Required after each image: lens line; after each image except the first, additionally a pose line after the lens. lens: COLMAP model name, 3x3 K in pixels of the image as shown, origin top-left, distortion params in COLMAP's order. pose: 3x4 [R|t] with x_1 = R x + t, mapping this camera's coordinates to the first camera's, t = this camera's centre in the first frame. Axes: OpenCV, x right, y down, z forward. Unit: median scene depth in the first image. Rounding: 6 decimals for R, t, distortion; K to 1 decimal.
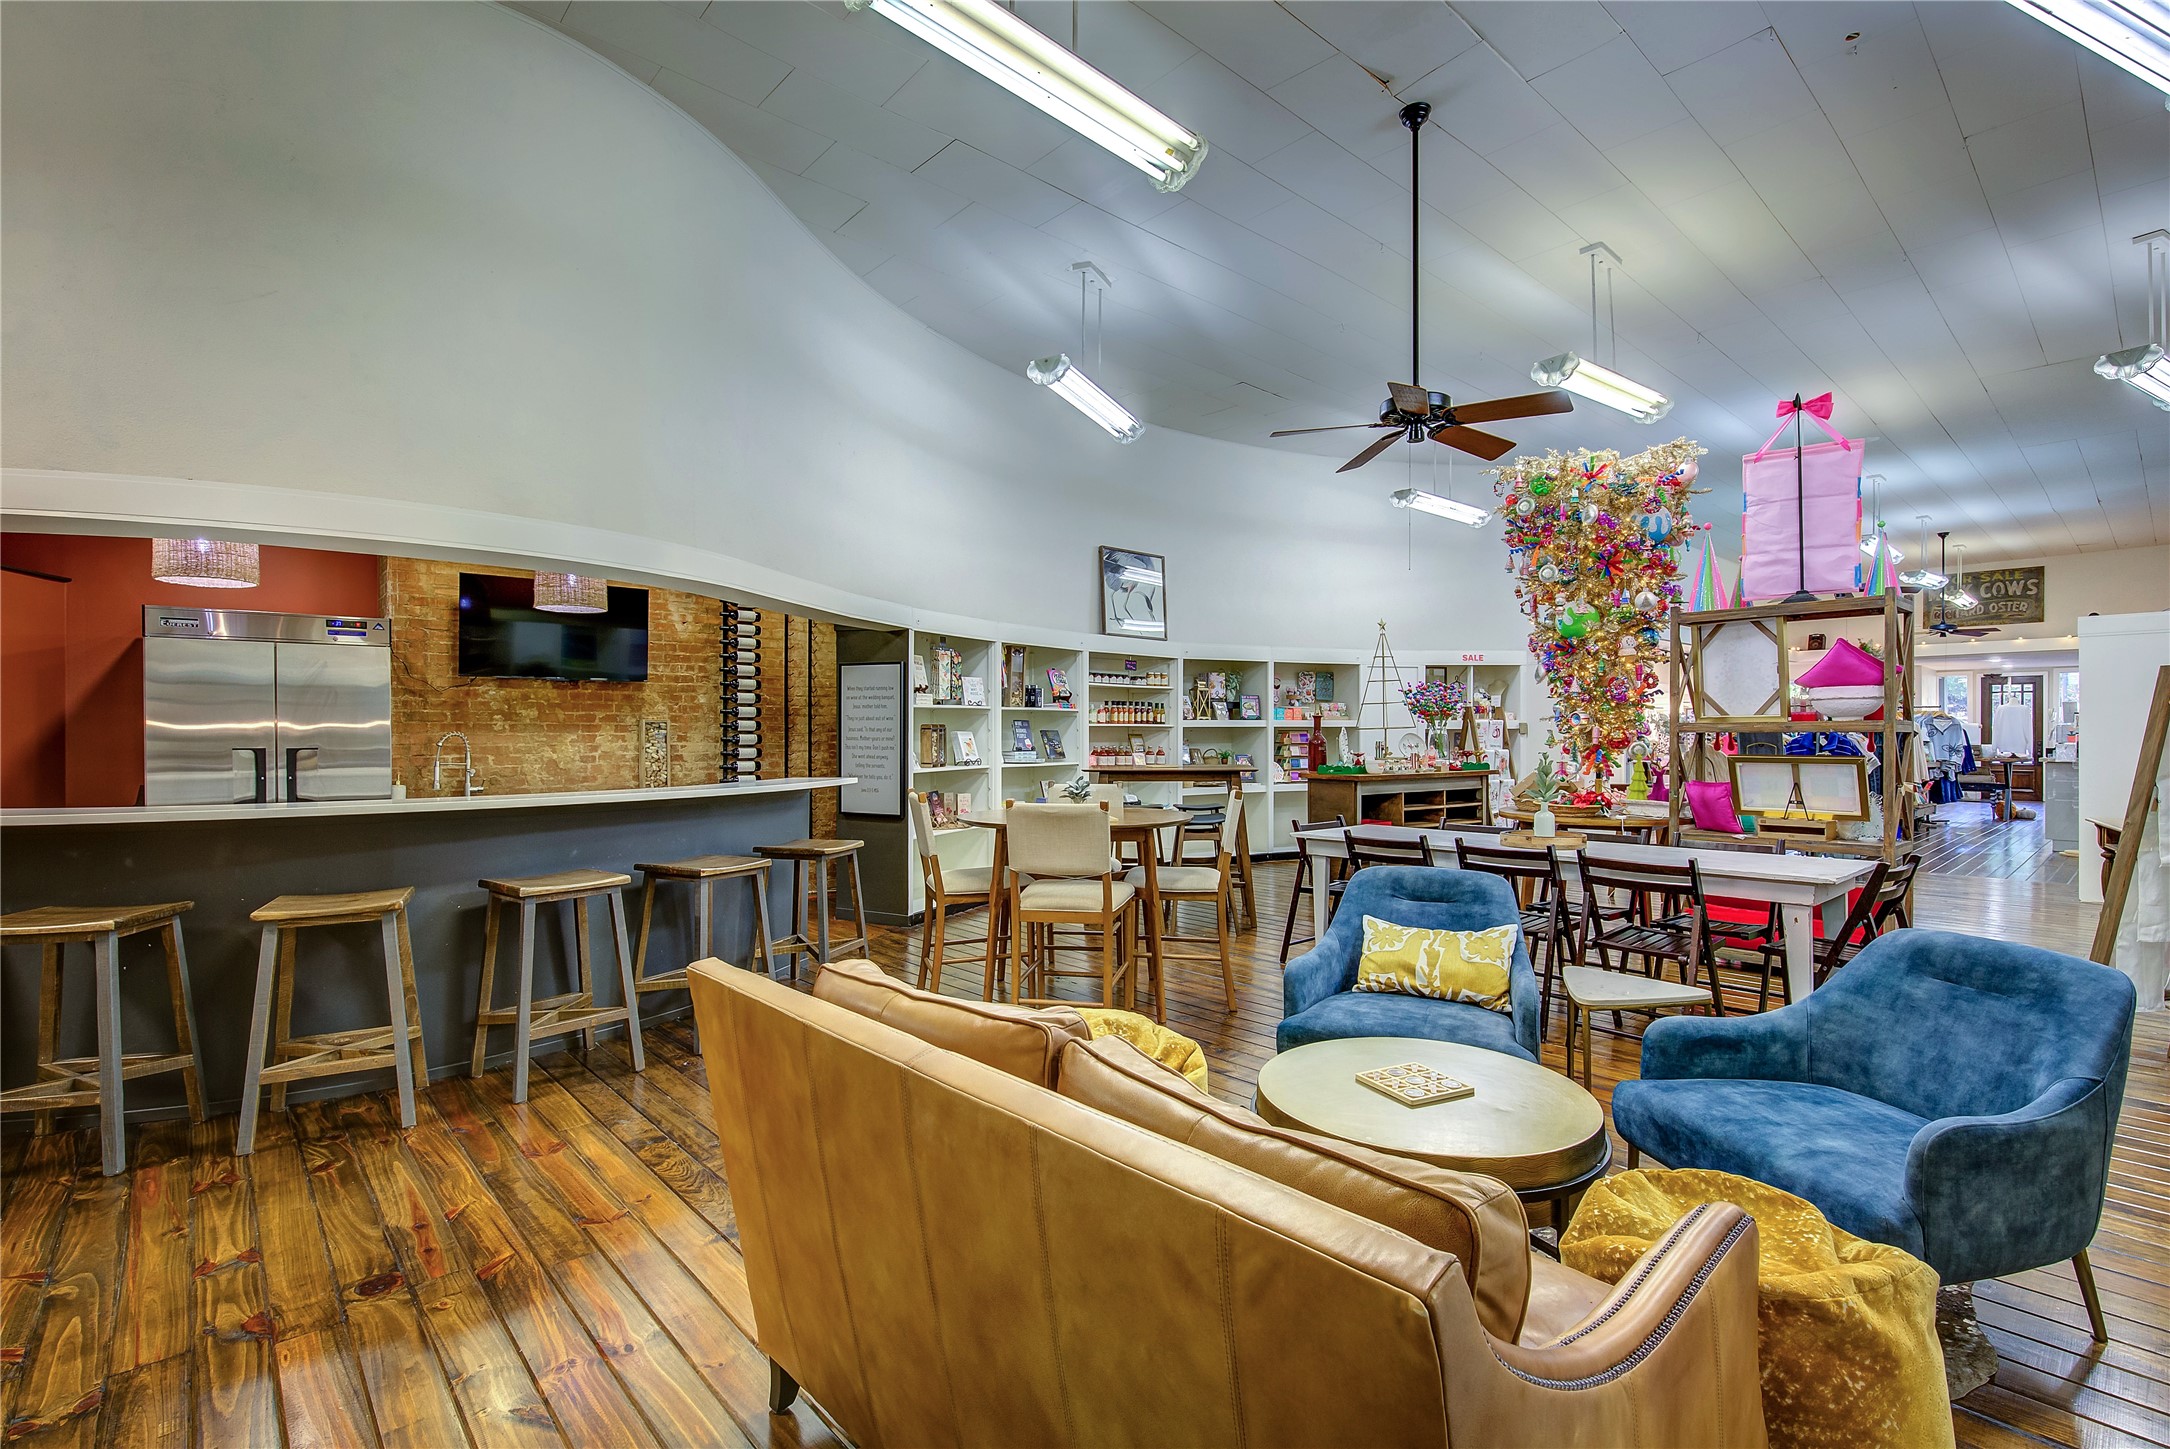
lens RADIAL K [[985.7, 0, 1090.9], [0, 985.7, 729.9], [0, 0, 1]] dist [-0.003150, 0.001424]
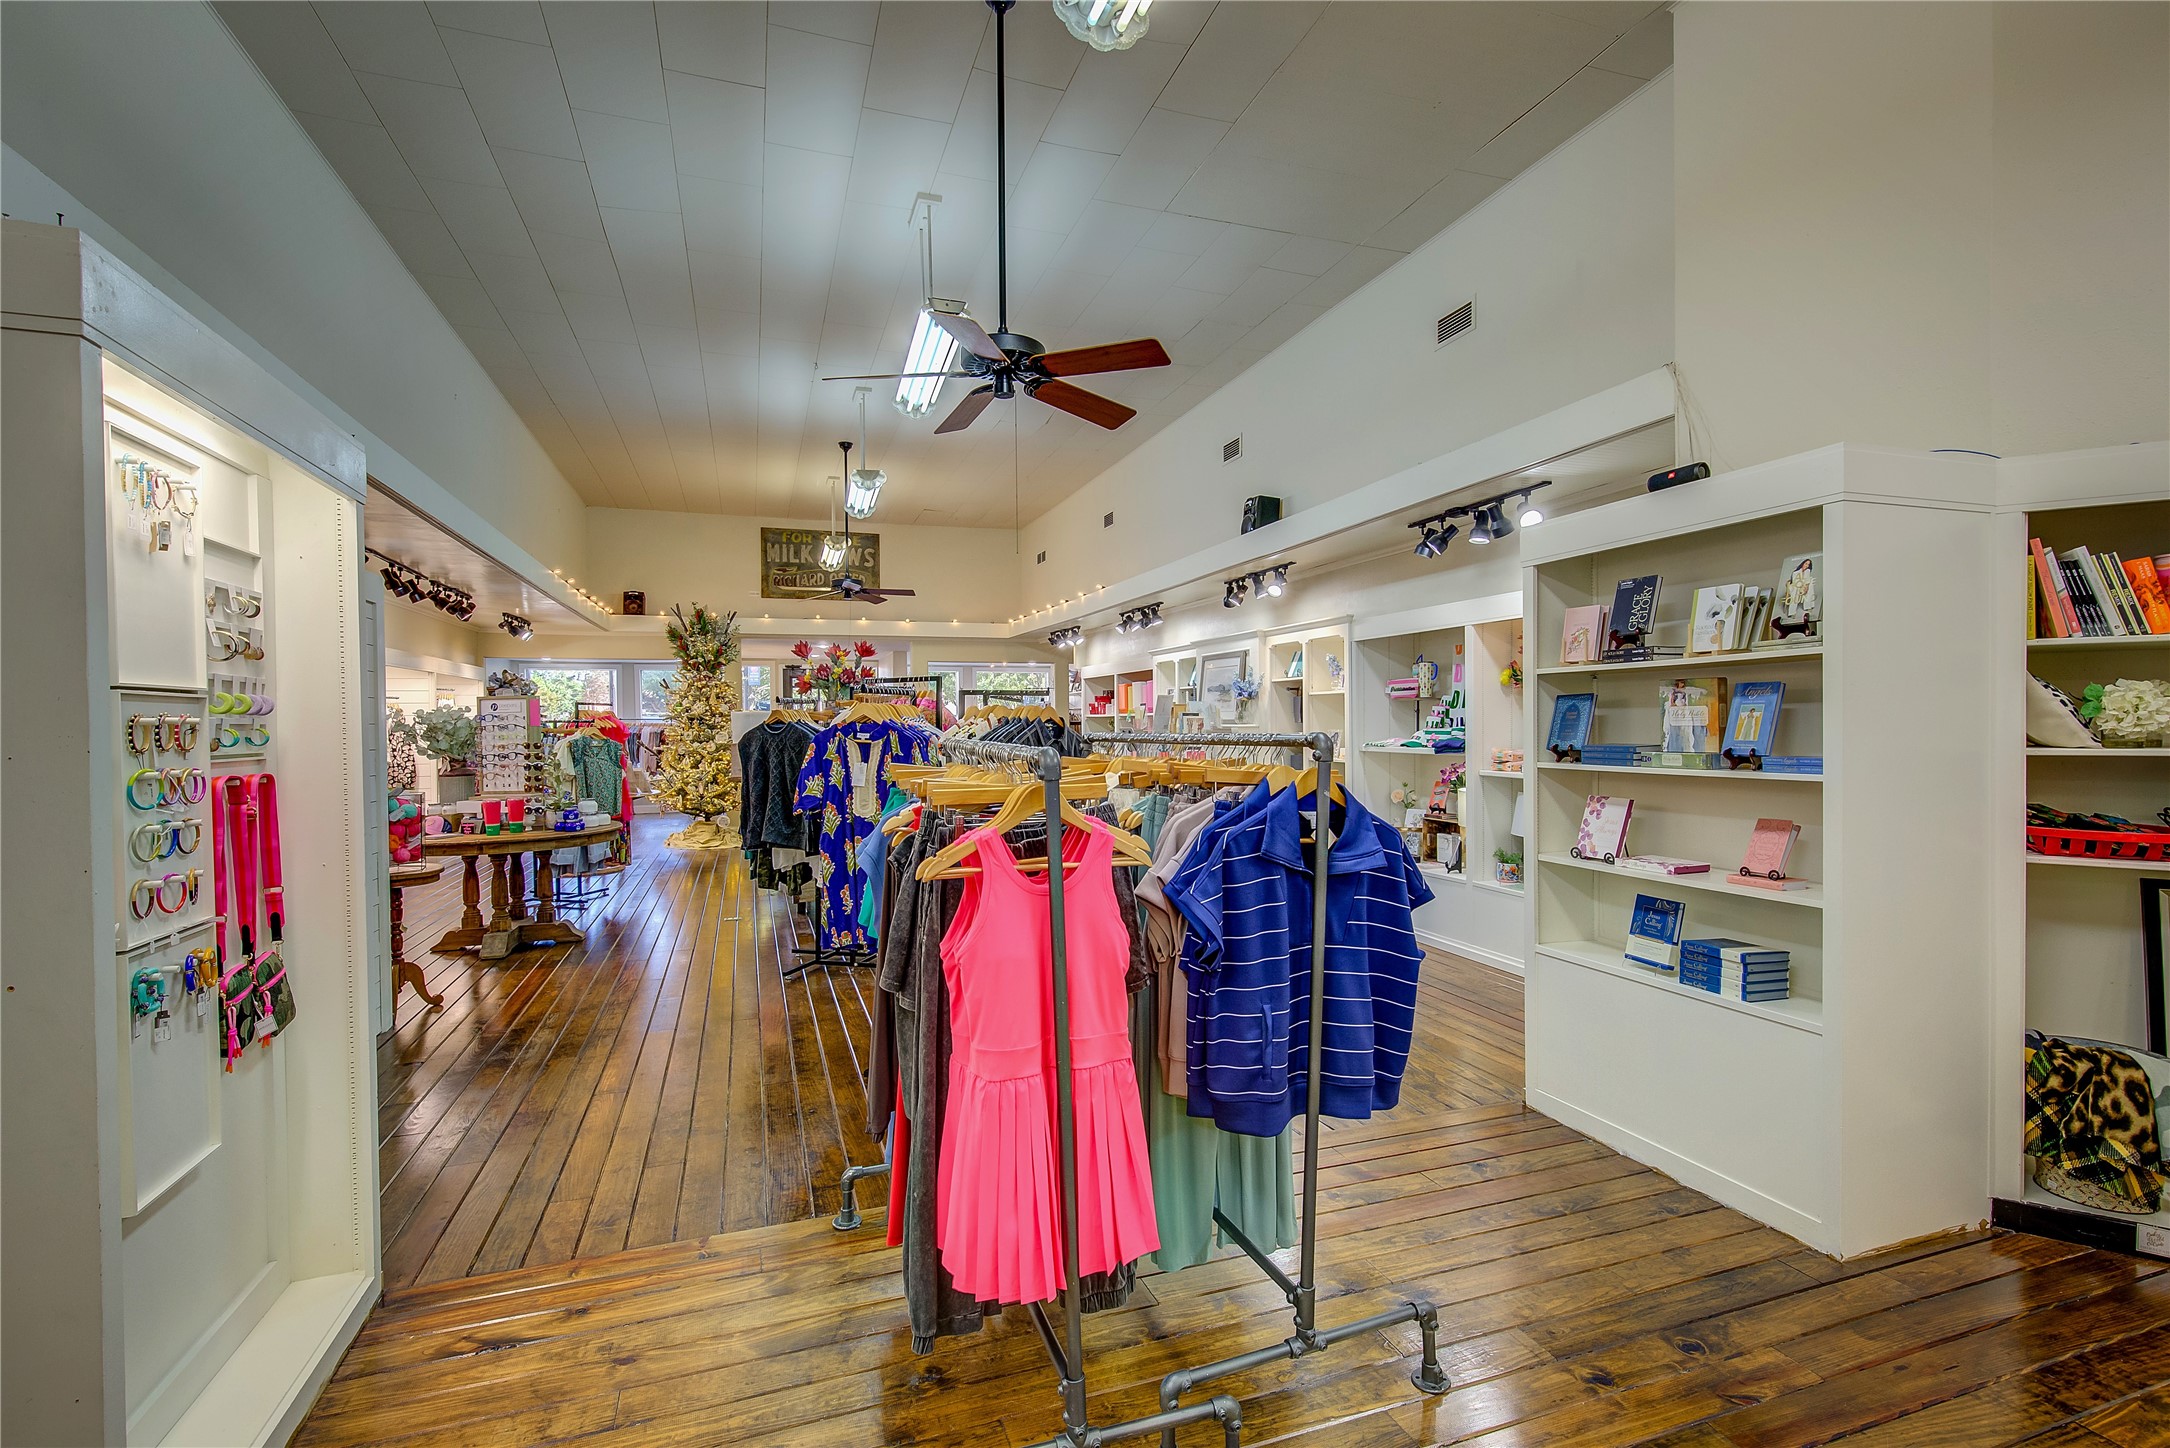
lens RADIAL K [[985.7, 0, 1092.4], [0, 985.7, 734.5], [0, 0, 1]] dist [-0.003150, 0.001424]
pose [[0.386355, -0.018531, 0.922164, 0.304173], [0.010132, 0.999823, 0.015847, -0.010124], [-0.922294, 0.003221, 0.386475, 0.579813]]
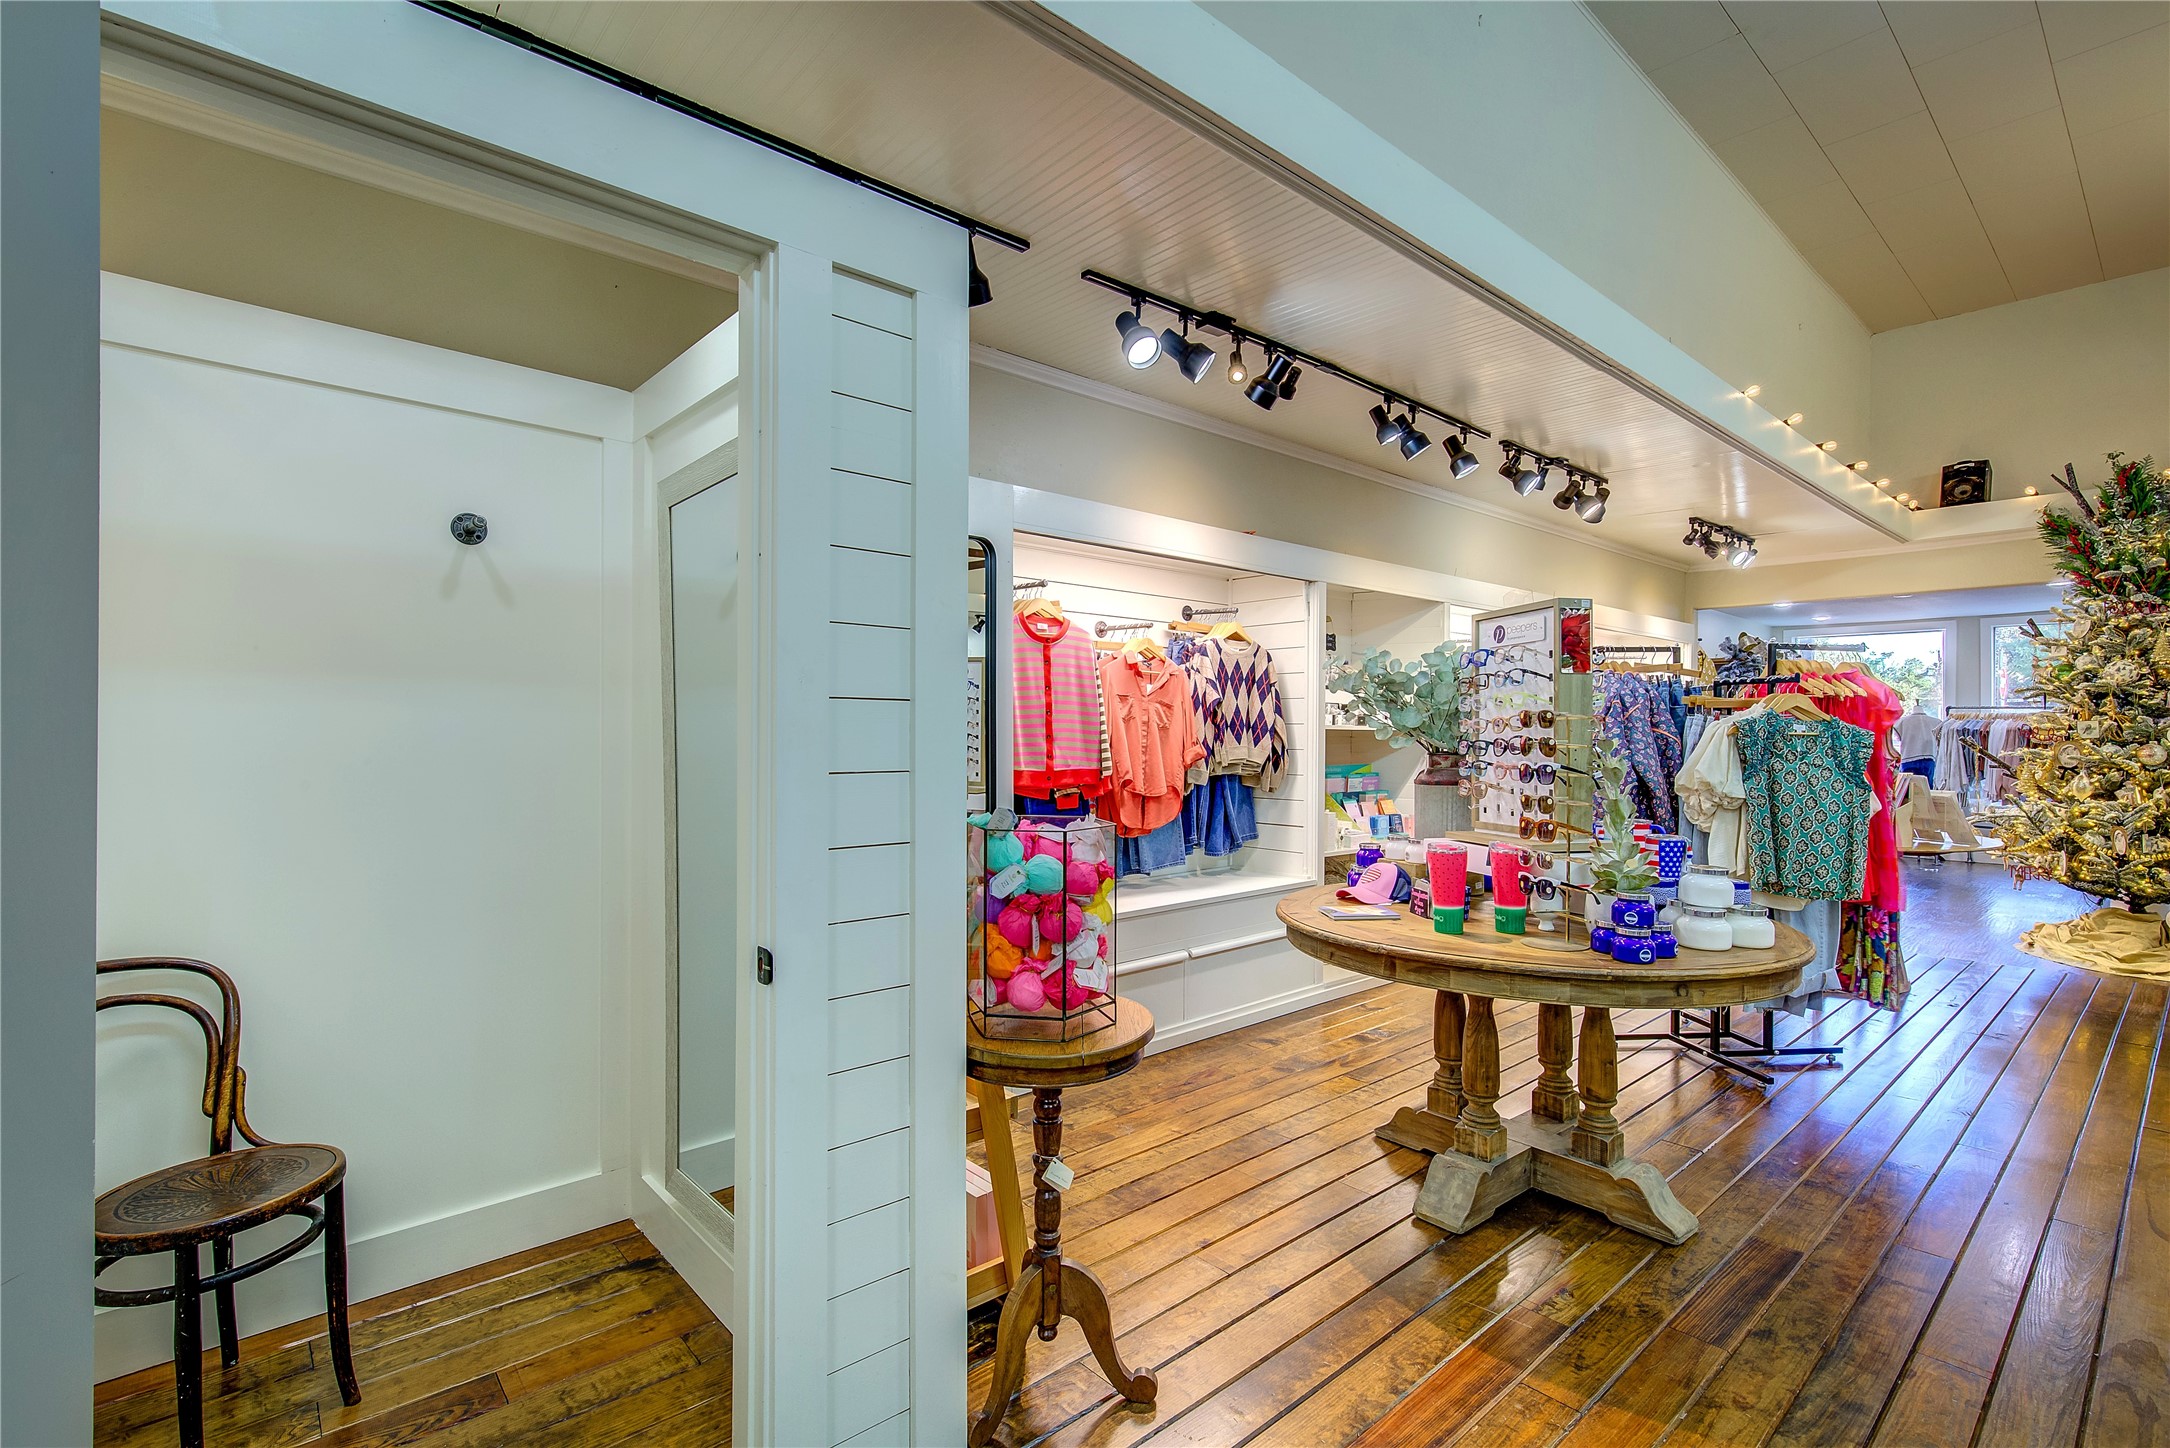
lens RADIAL K [[985.7, 0, 1090.0], [0, 985.7, 735.6], [0, 0, 1]] dist [-0.003150, 0.001424]
pose [[0.999892, 0.003276, -0.014298, 0.537887], [-0.003161, 0.999963, 0.008057, 0.001083], [0.014323, -0.008011, 0.999865, 0.808939]]
